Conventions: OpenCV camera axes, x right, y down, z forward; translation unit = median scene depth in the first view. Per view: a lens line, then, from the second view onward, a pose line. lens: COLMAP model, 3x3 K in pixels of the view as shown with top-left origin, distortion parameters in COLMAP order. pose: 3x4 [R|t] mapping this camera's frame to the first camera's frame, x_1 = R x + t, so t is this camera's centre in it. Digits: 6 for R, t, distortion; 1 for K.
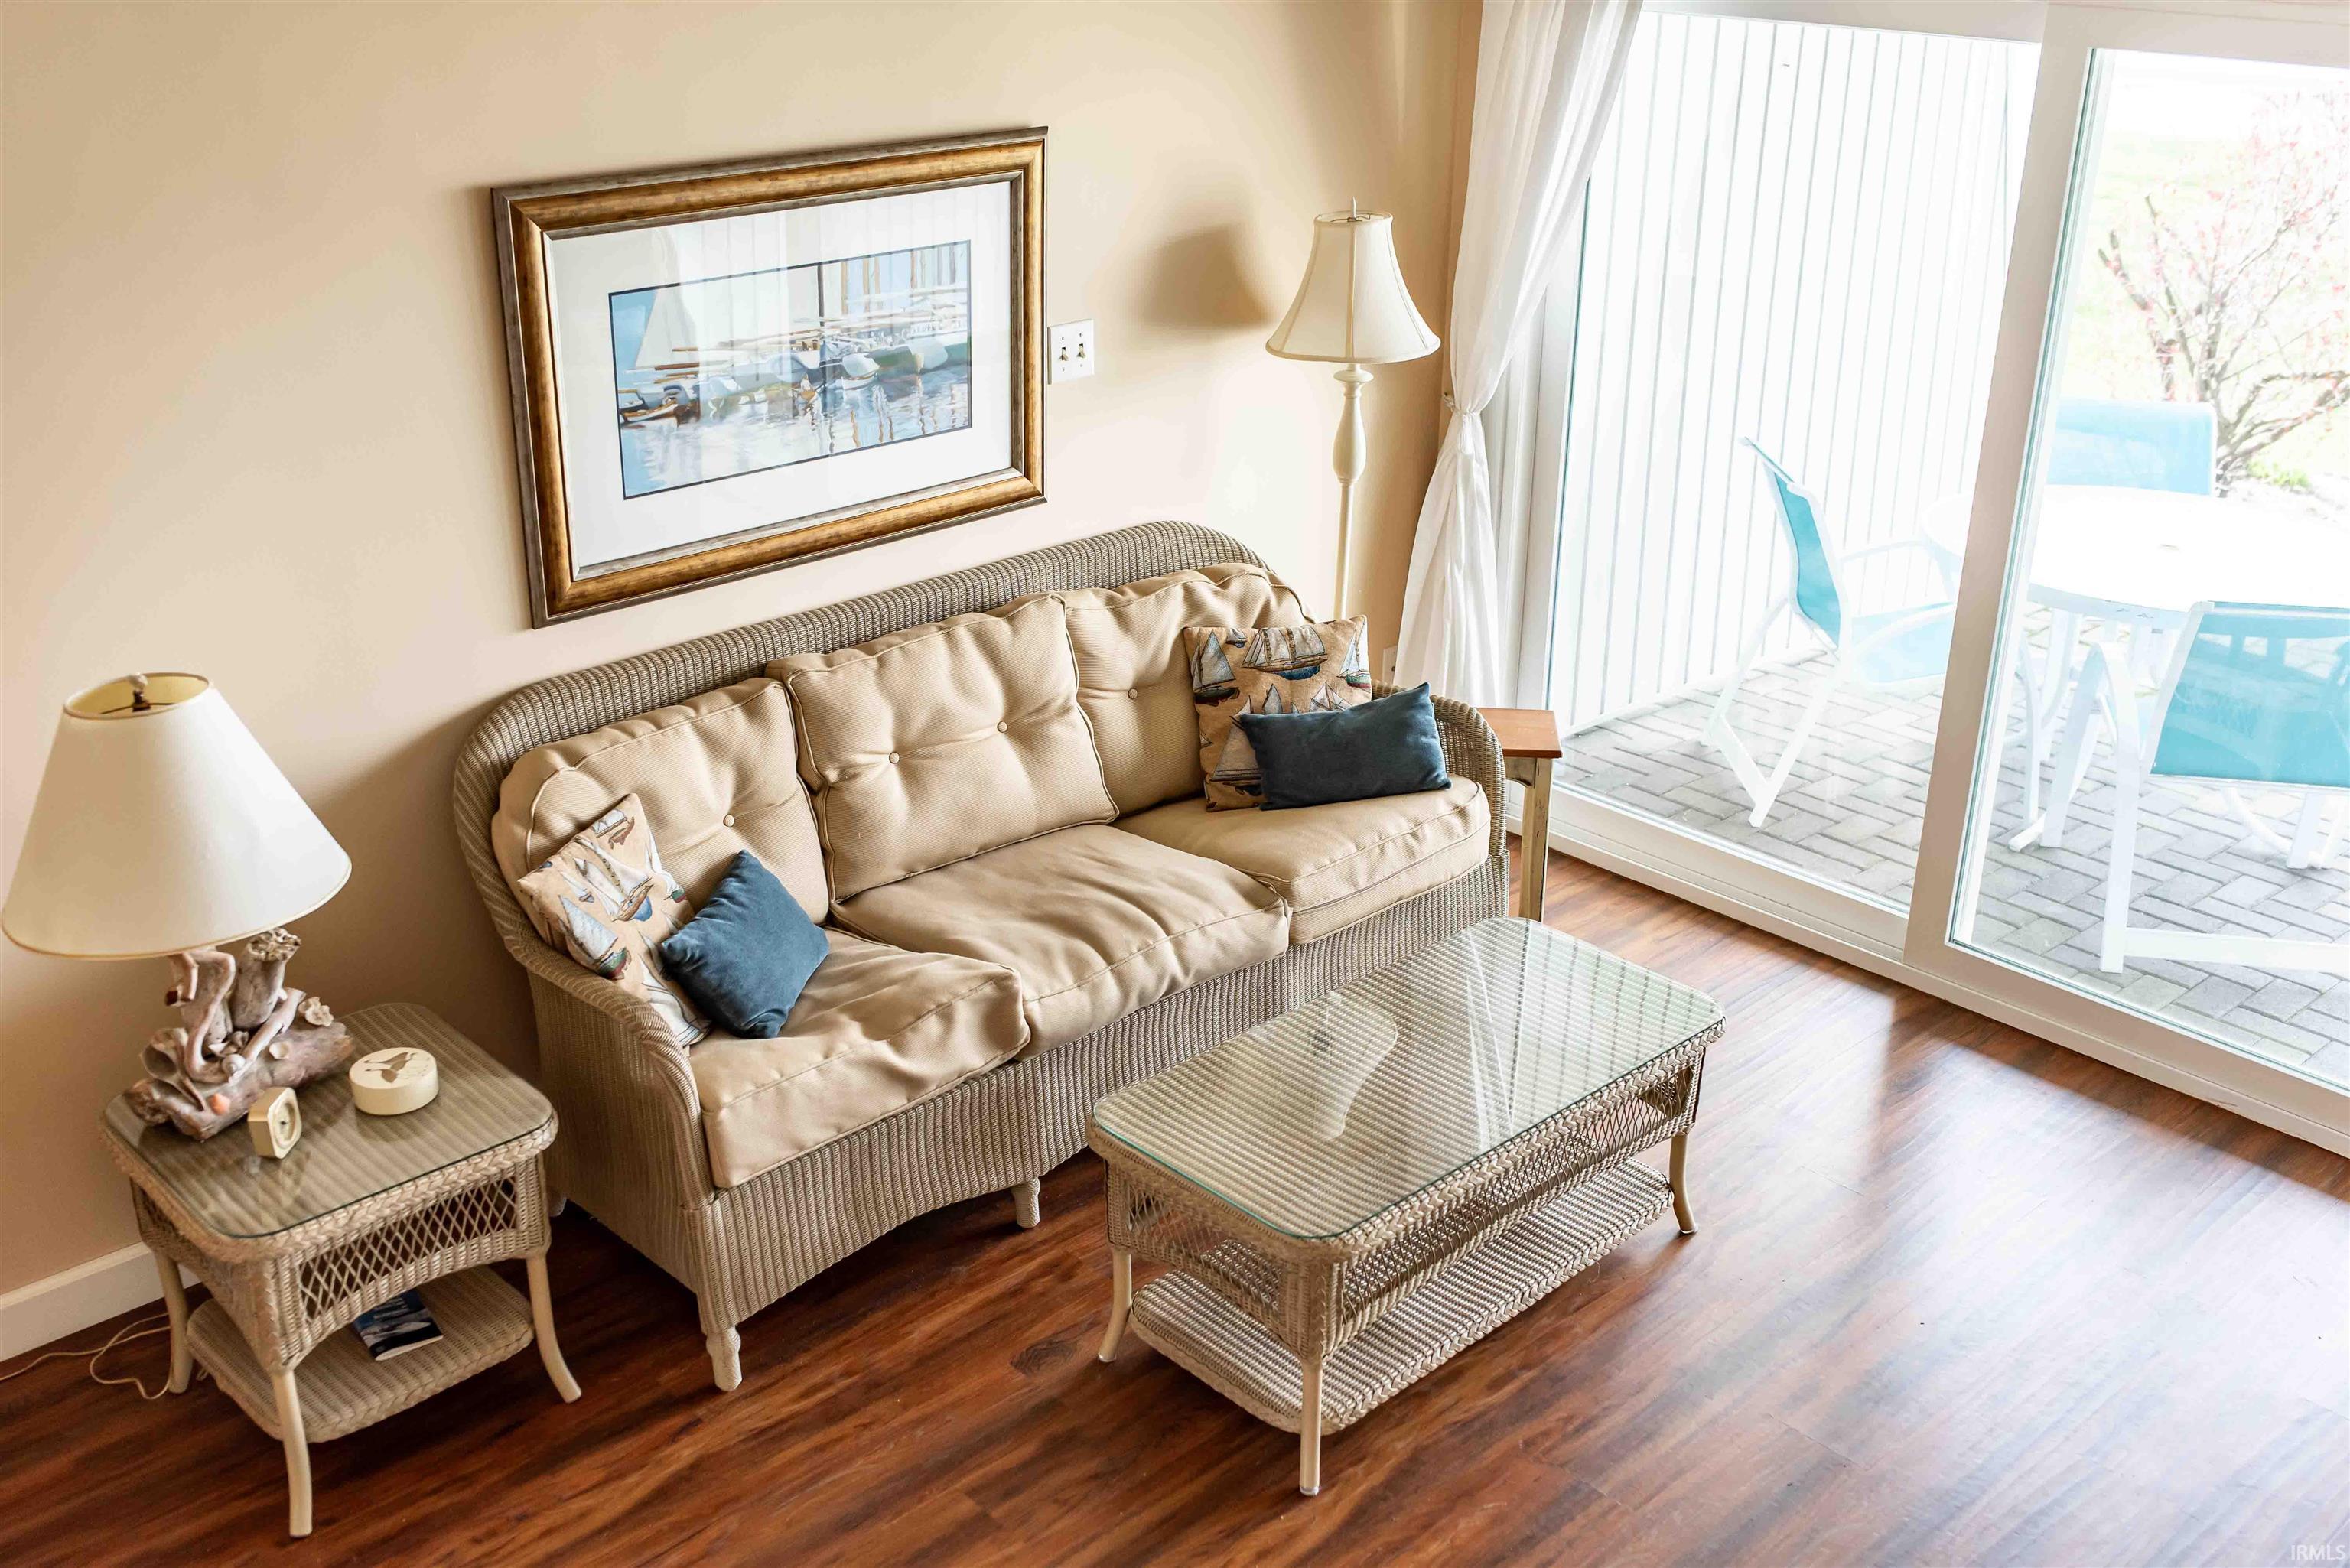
lens RADIAL K [[2309.1, 0, 1163.8], [0, 2309.1, 773.6], [0, 0, 1]] dist [-0.001797, 0.000000]
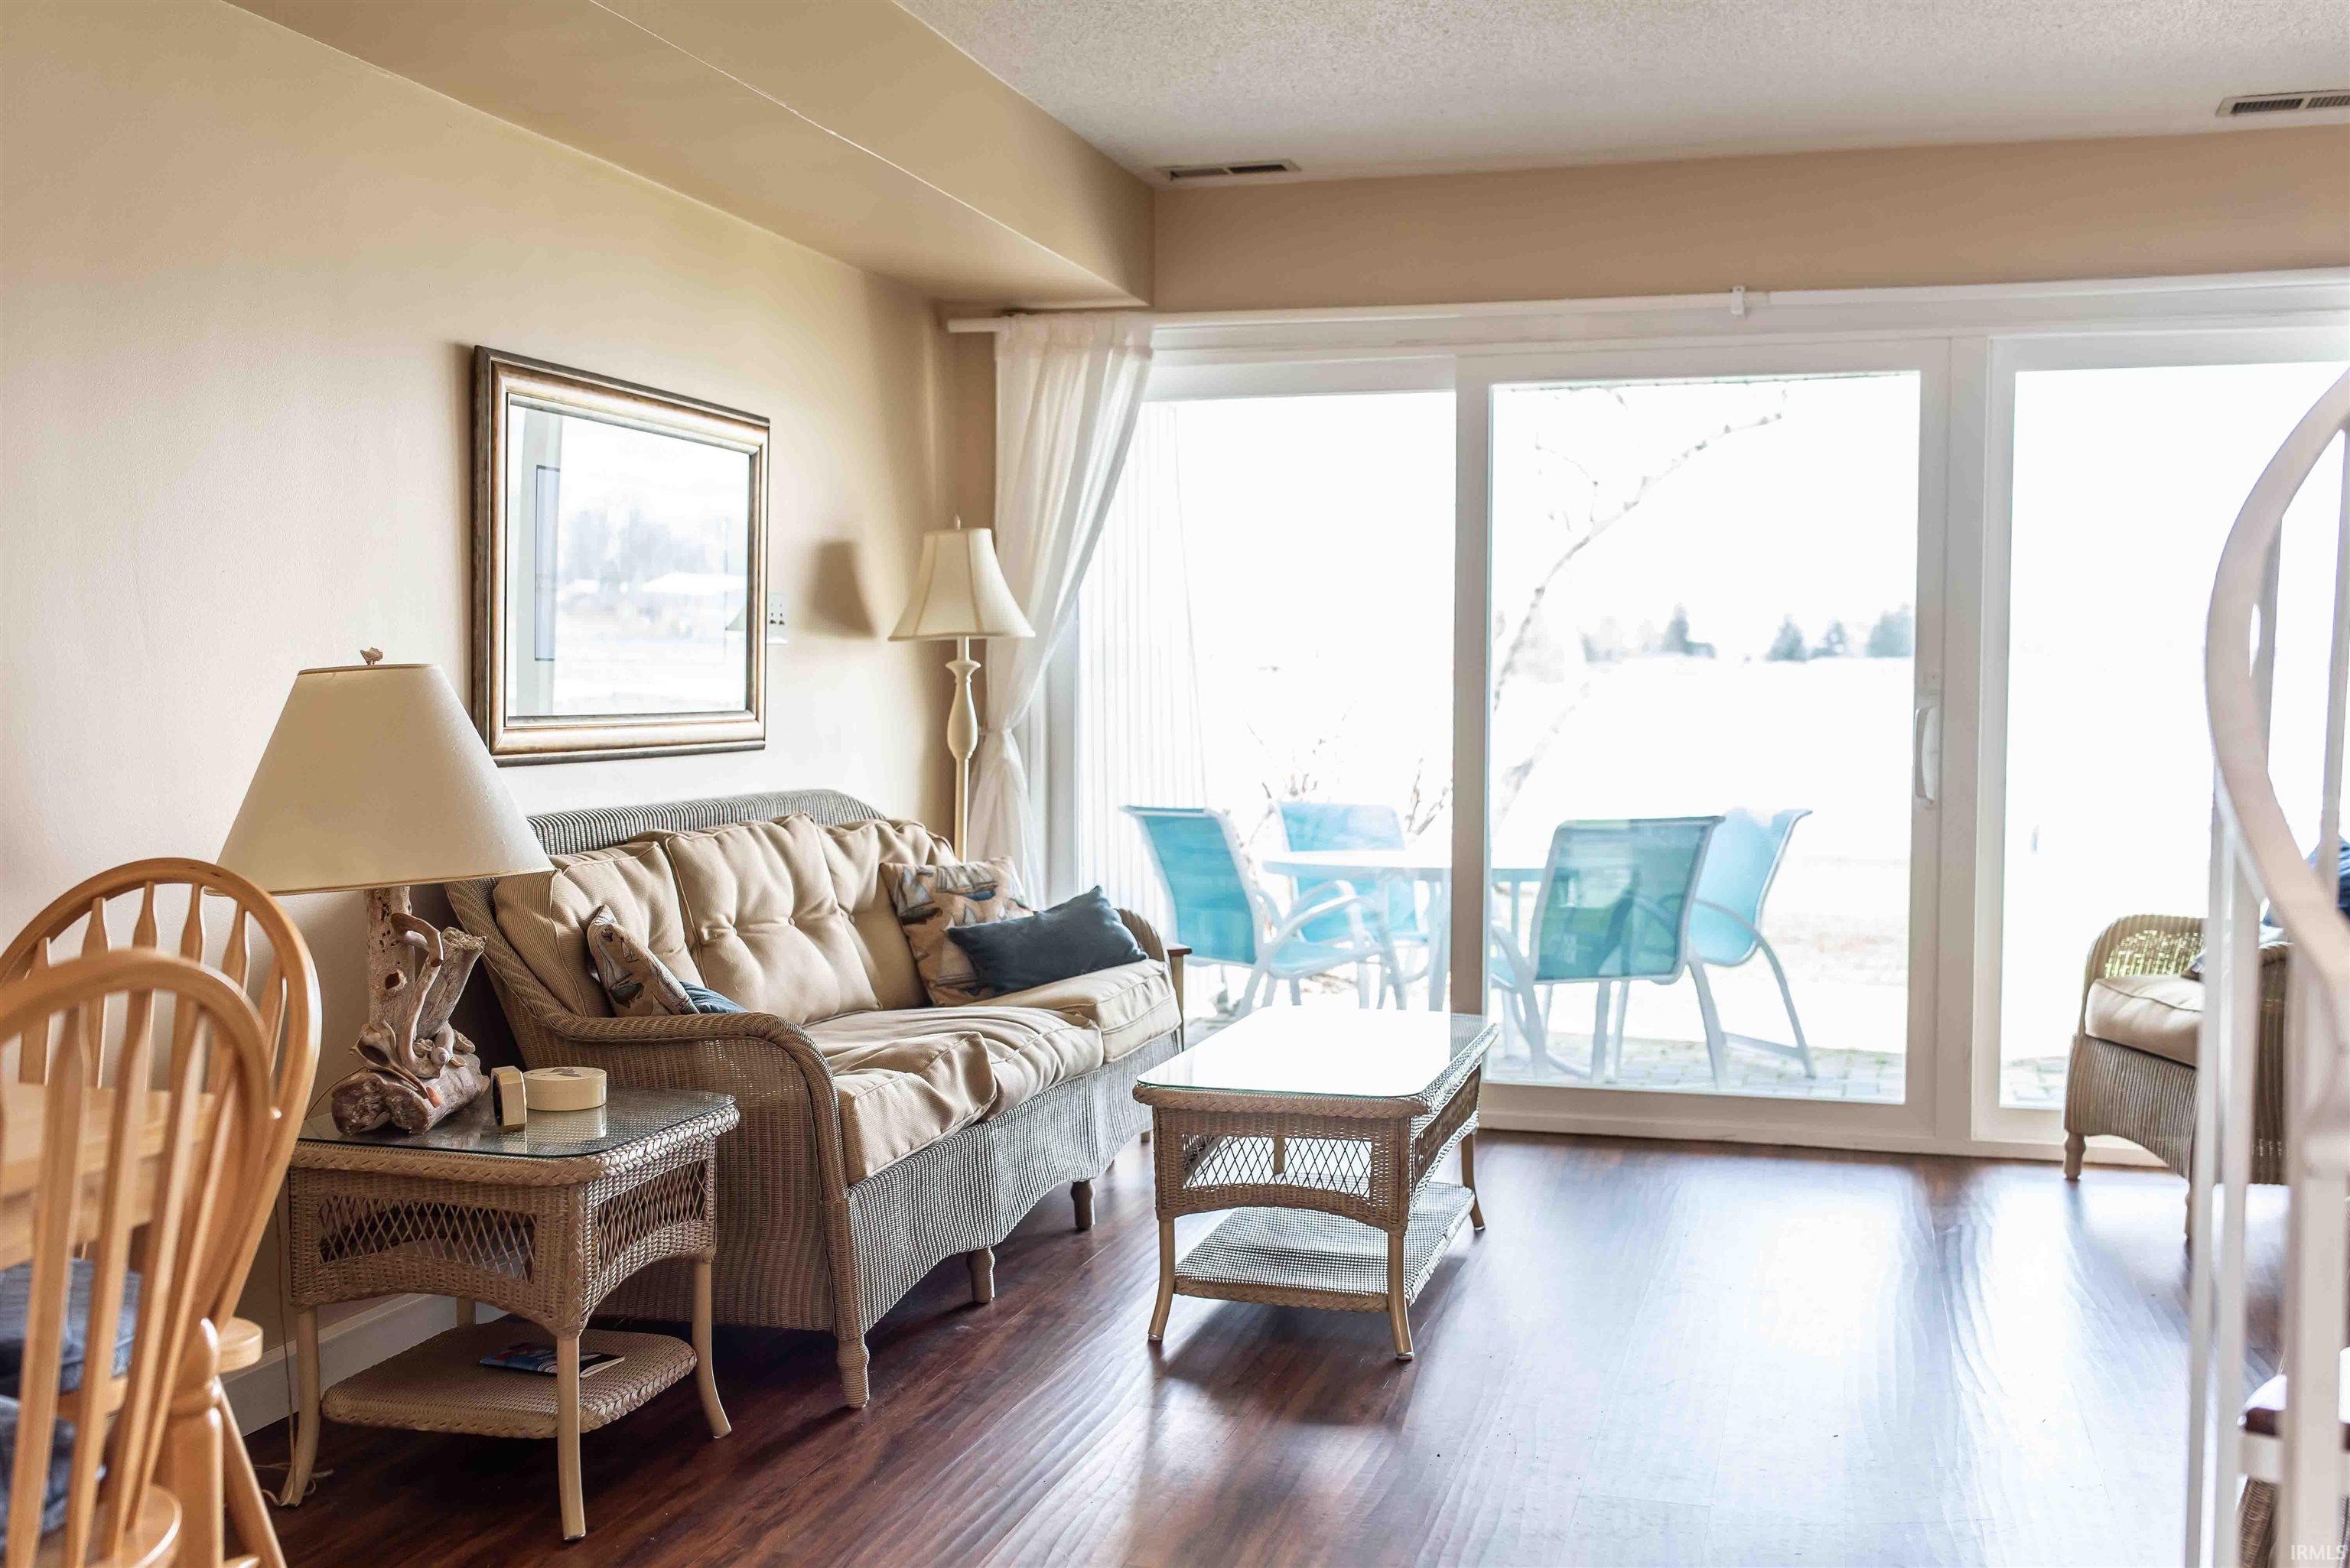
lens RADIAL K [[2309.1, 0, 1186.4], [0, 2309.1, 790.2], [0, 0, 1]] dist [-0.001797, 0.000000]
pose [[0.846995, -0.027839, 0.530872, -0.484287], [0.214059, 0.931950, -0.292656, 0.277557], [-0.486599, 0.361516, 0.795316, 0.027289]]
